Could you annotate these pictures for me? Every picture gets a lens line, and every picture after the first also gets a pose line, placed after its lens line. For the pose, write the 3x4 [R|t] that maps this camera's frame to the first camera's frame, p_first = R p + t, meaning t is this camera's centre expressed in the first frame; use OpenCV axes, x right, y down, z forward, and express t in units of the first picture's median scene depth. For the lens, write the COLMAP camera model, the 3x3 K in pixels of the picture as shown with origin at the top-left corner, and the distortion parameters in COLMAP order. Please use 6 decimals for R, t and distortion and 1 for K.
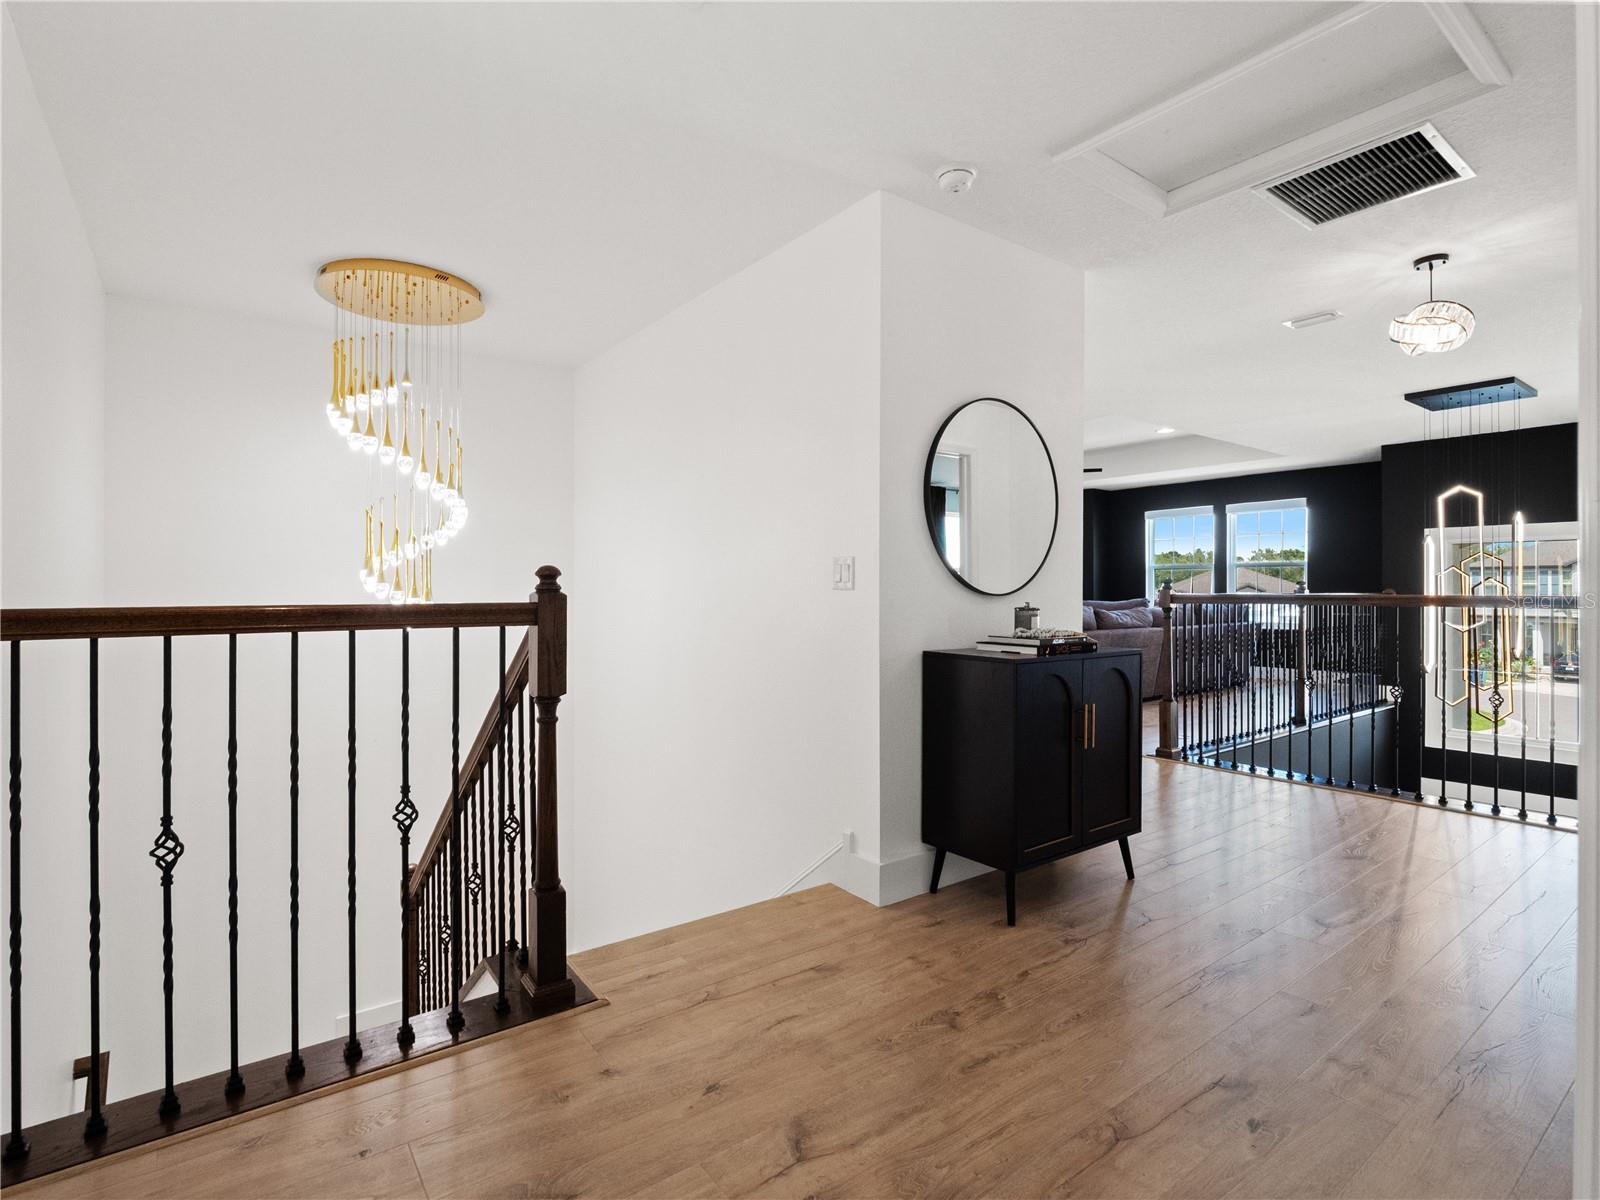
lens RADIAL K [[791.4, 0, 787.9], [0, 791.4, 595.1], [0, 0, 1]] dist [-0.004381, -0.001151]
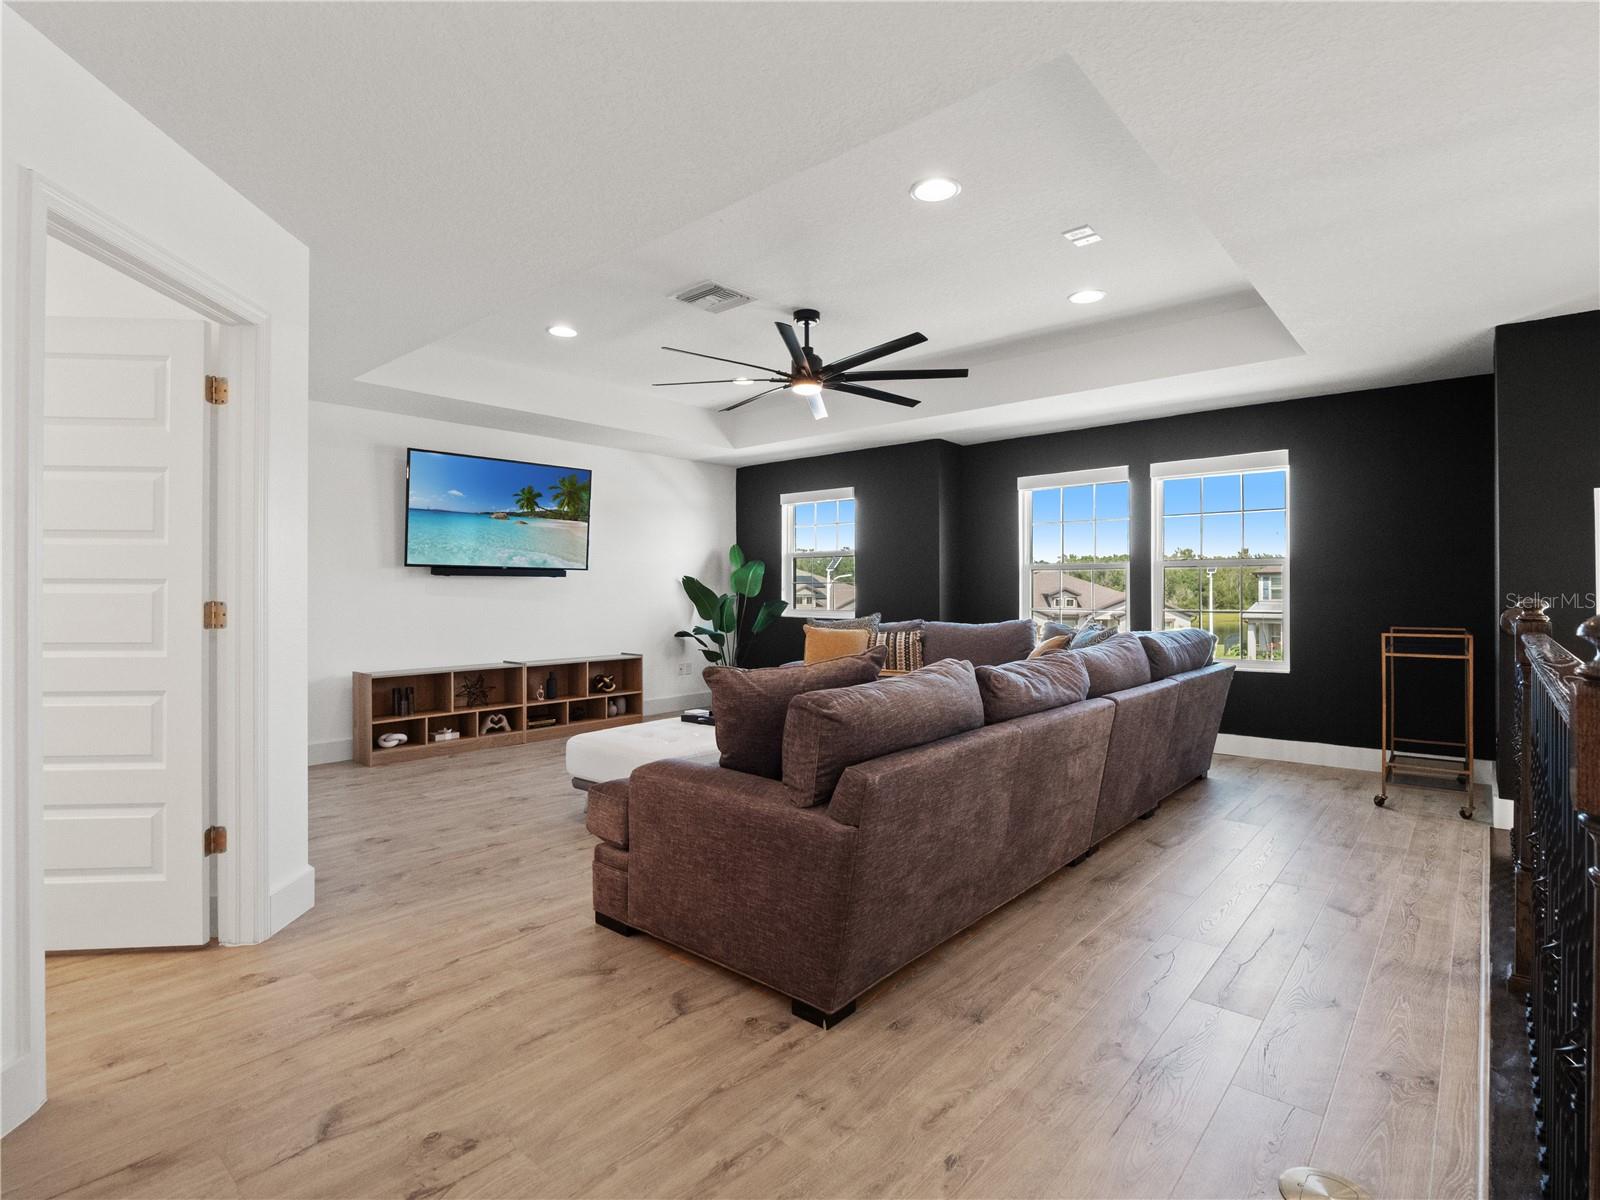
lens RADIAL K [[791.4, 0, 790.6], [0, 791.4, 588.5], [0, 0, 1]] dist [-0.004381, -0.001151]
pose [[0.976139, -0.004240, 0.217105, 0.188638], [0.006473, 0.999933, -0.009576, -0.018595], [-0.217050, 0.010753, 0.976101, 0.570339]]
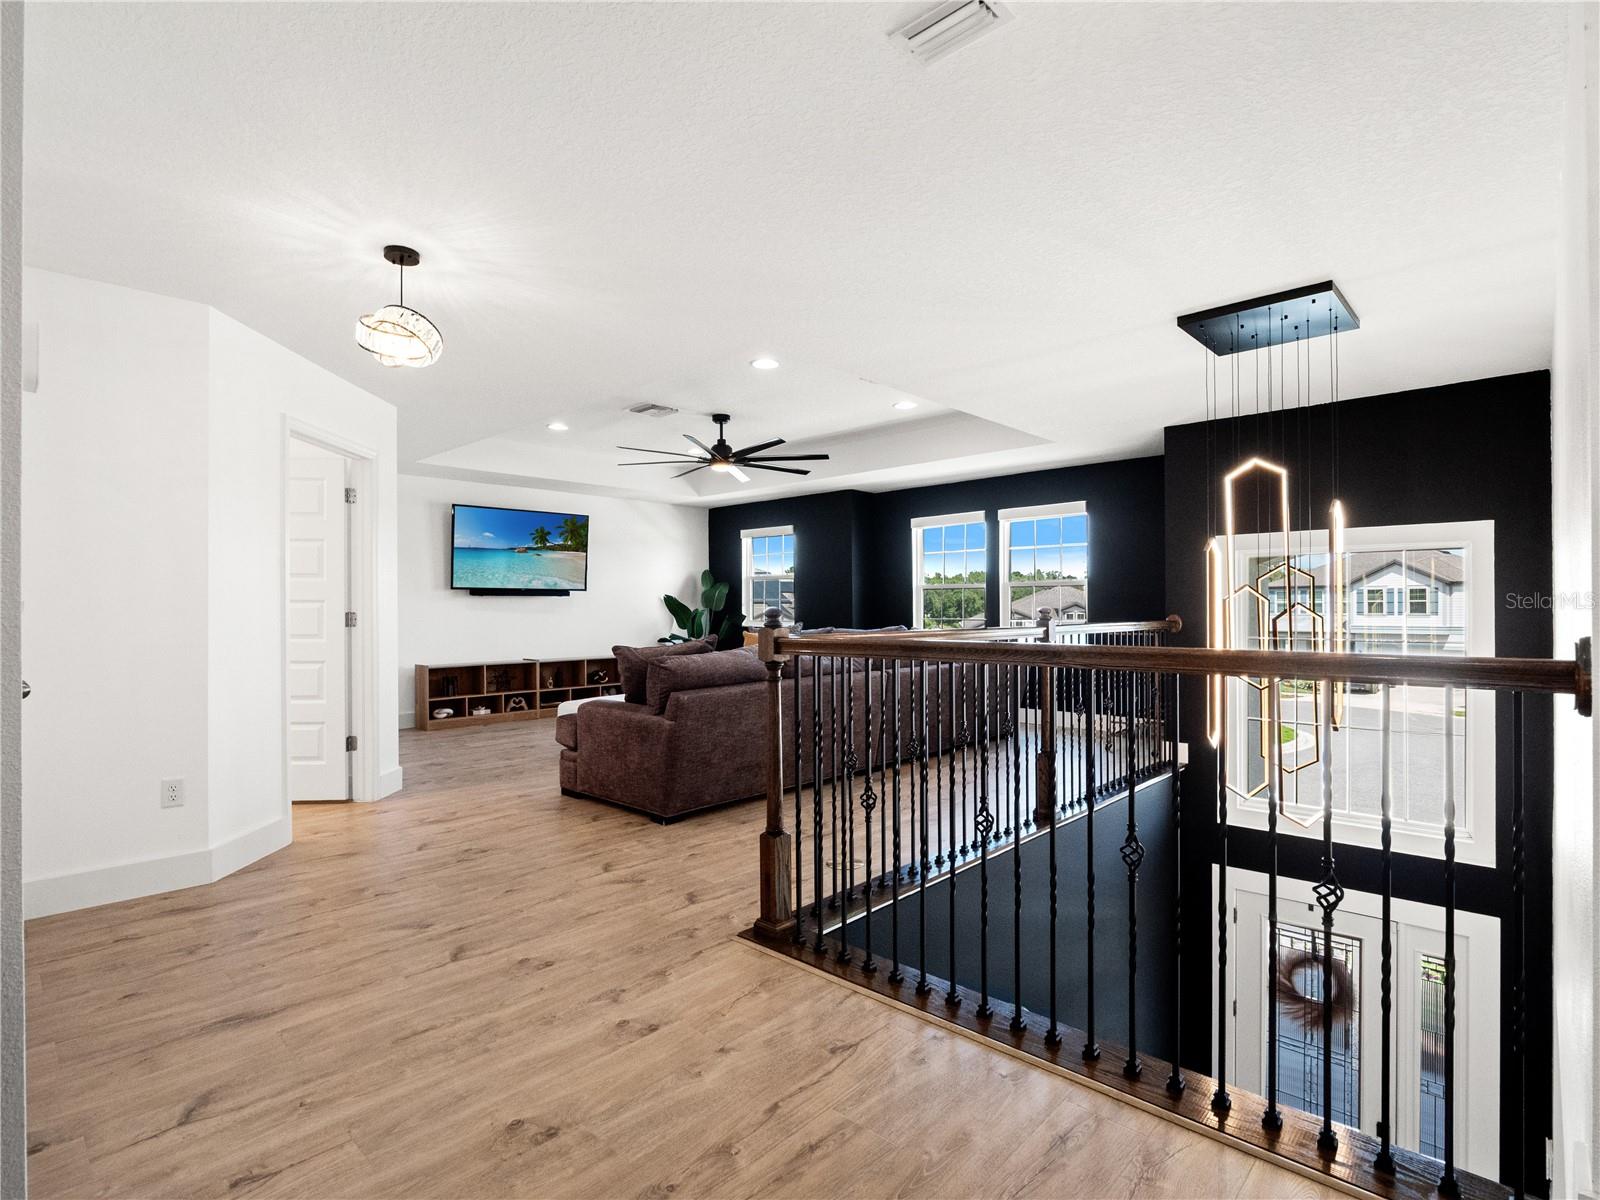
lens RADIAL K [[791.4, 0, 806.1], [0, 791.4, 605.7], [0, 0, 1]] dist [-0.004381, -0.001151]
pose [[0.981702, -0.008568, 0.190231, 0.249704], [0.010313, 0.999913, -0.008188, -0.014383], [-0.190145, 0.010000, 0.981705, 0.295905]]
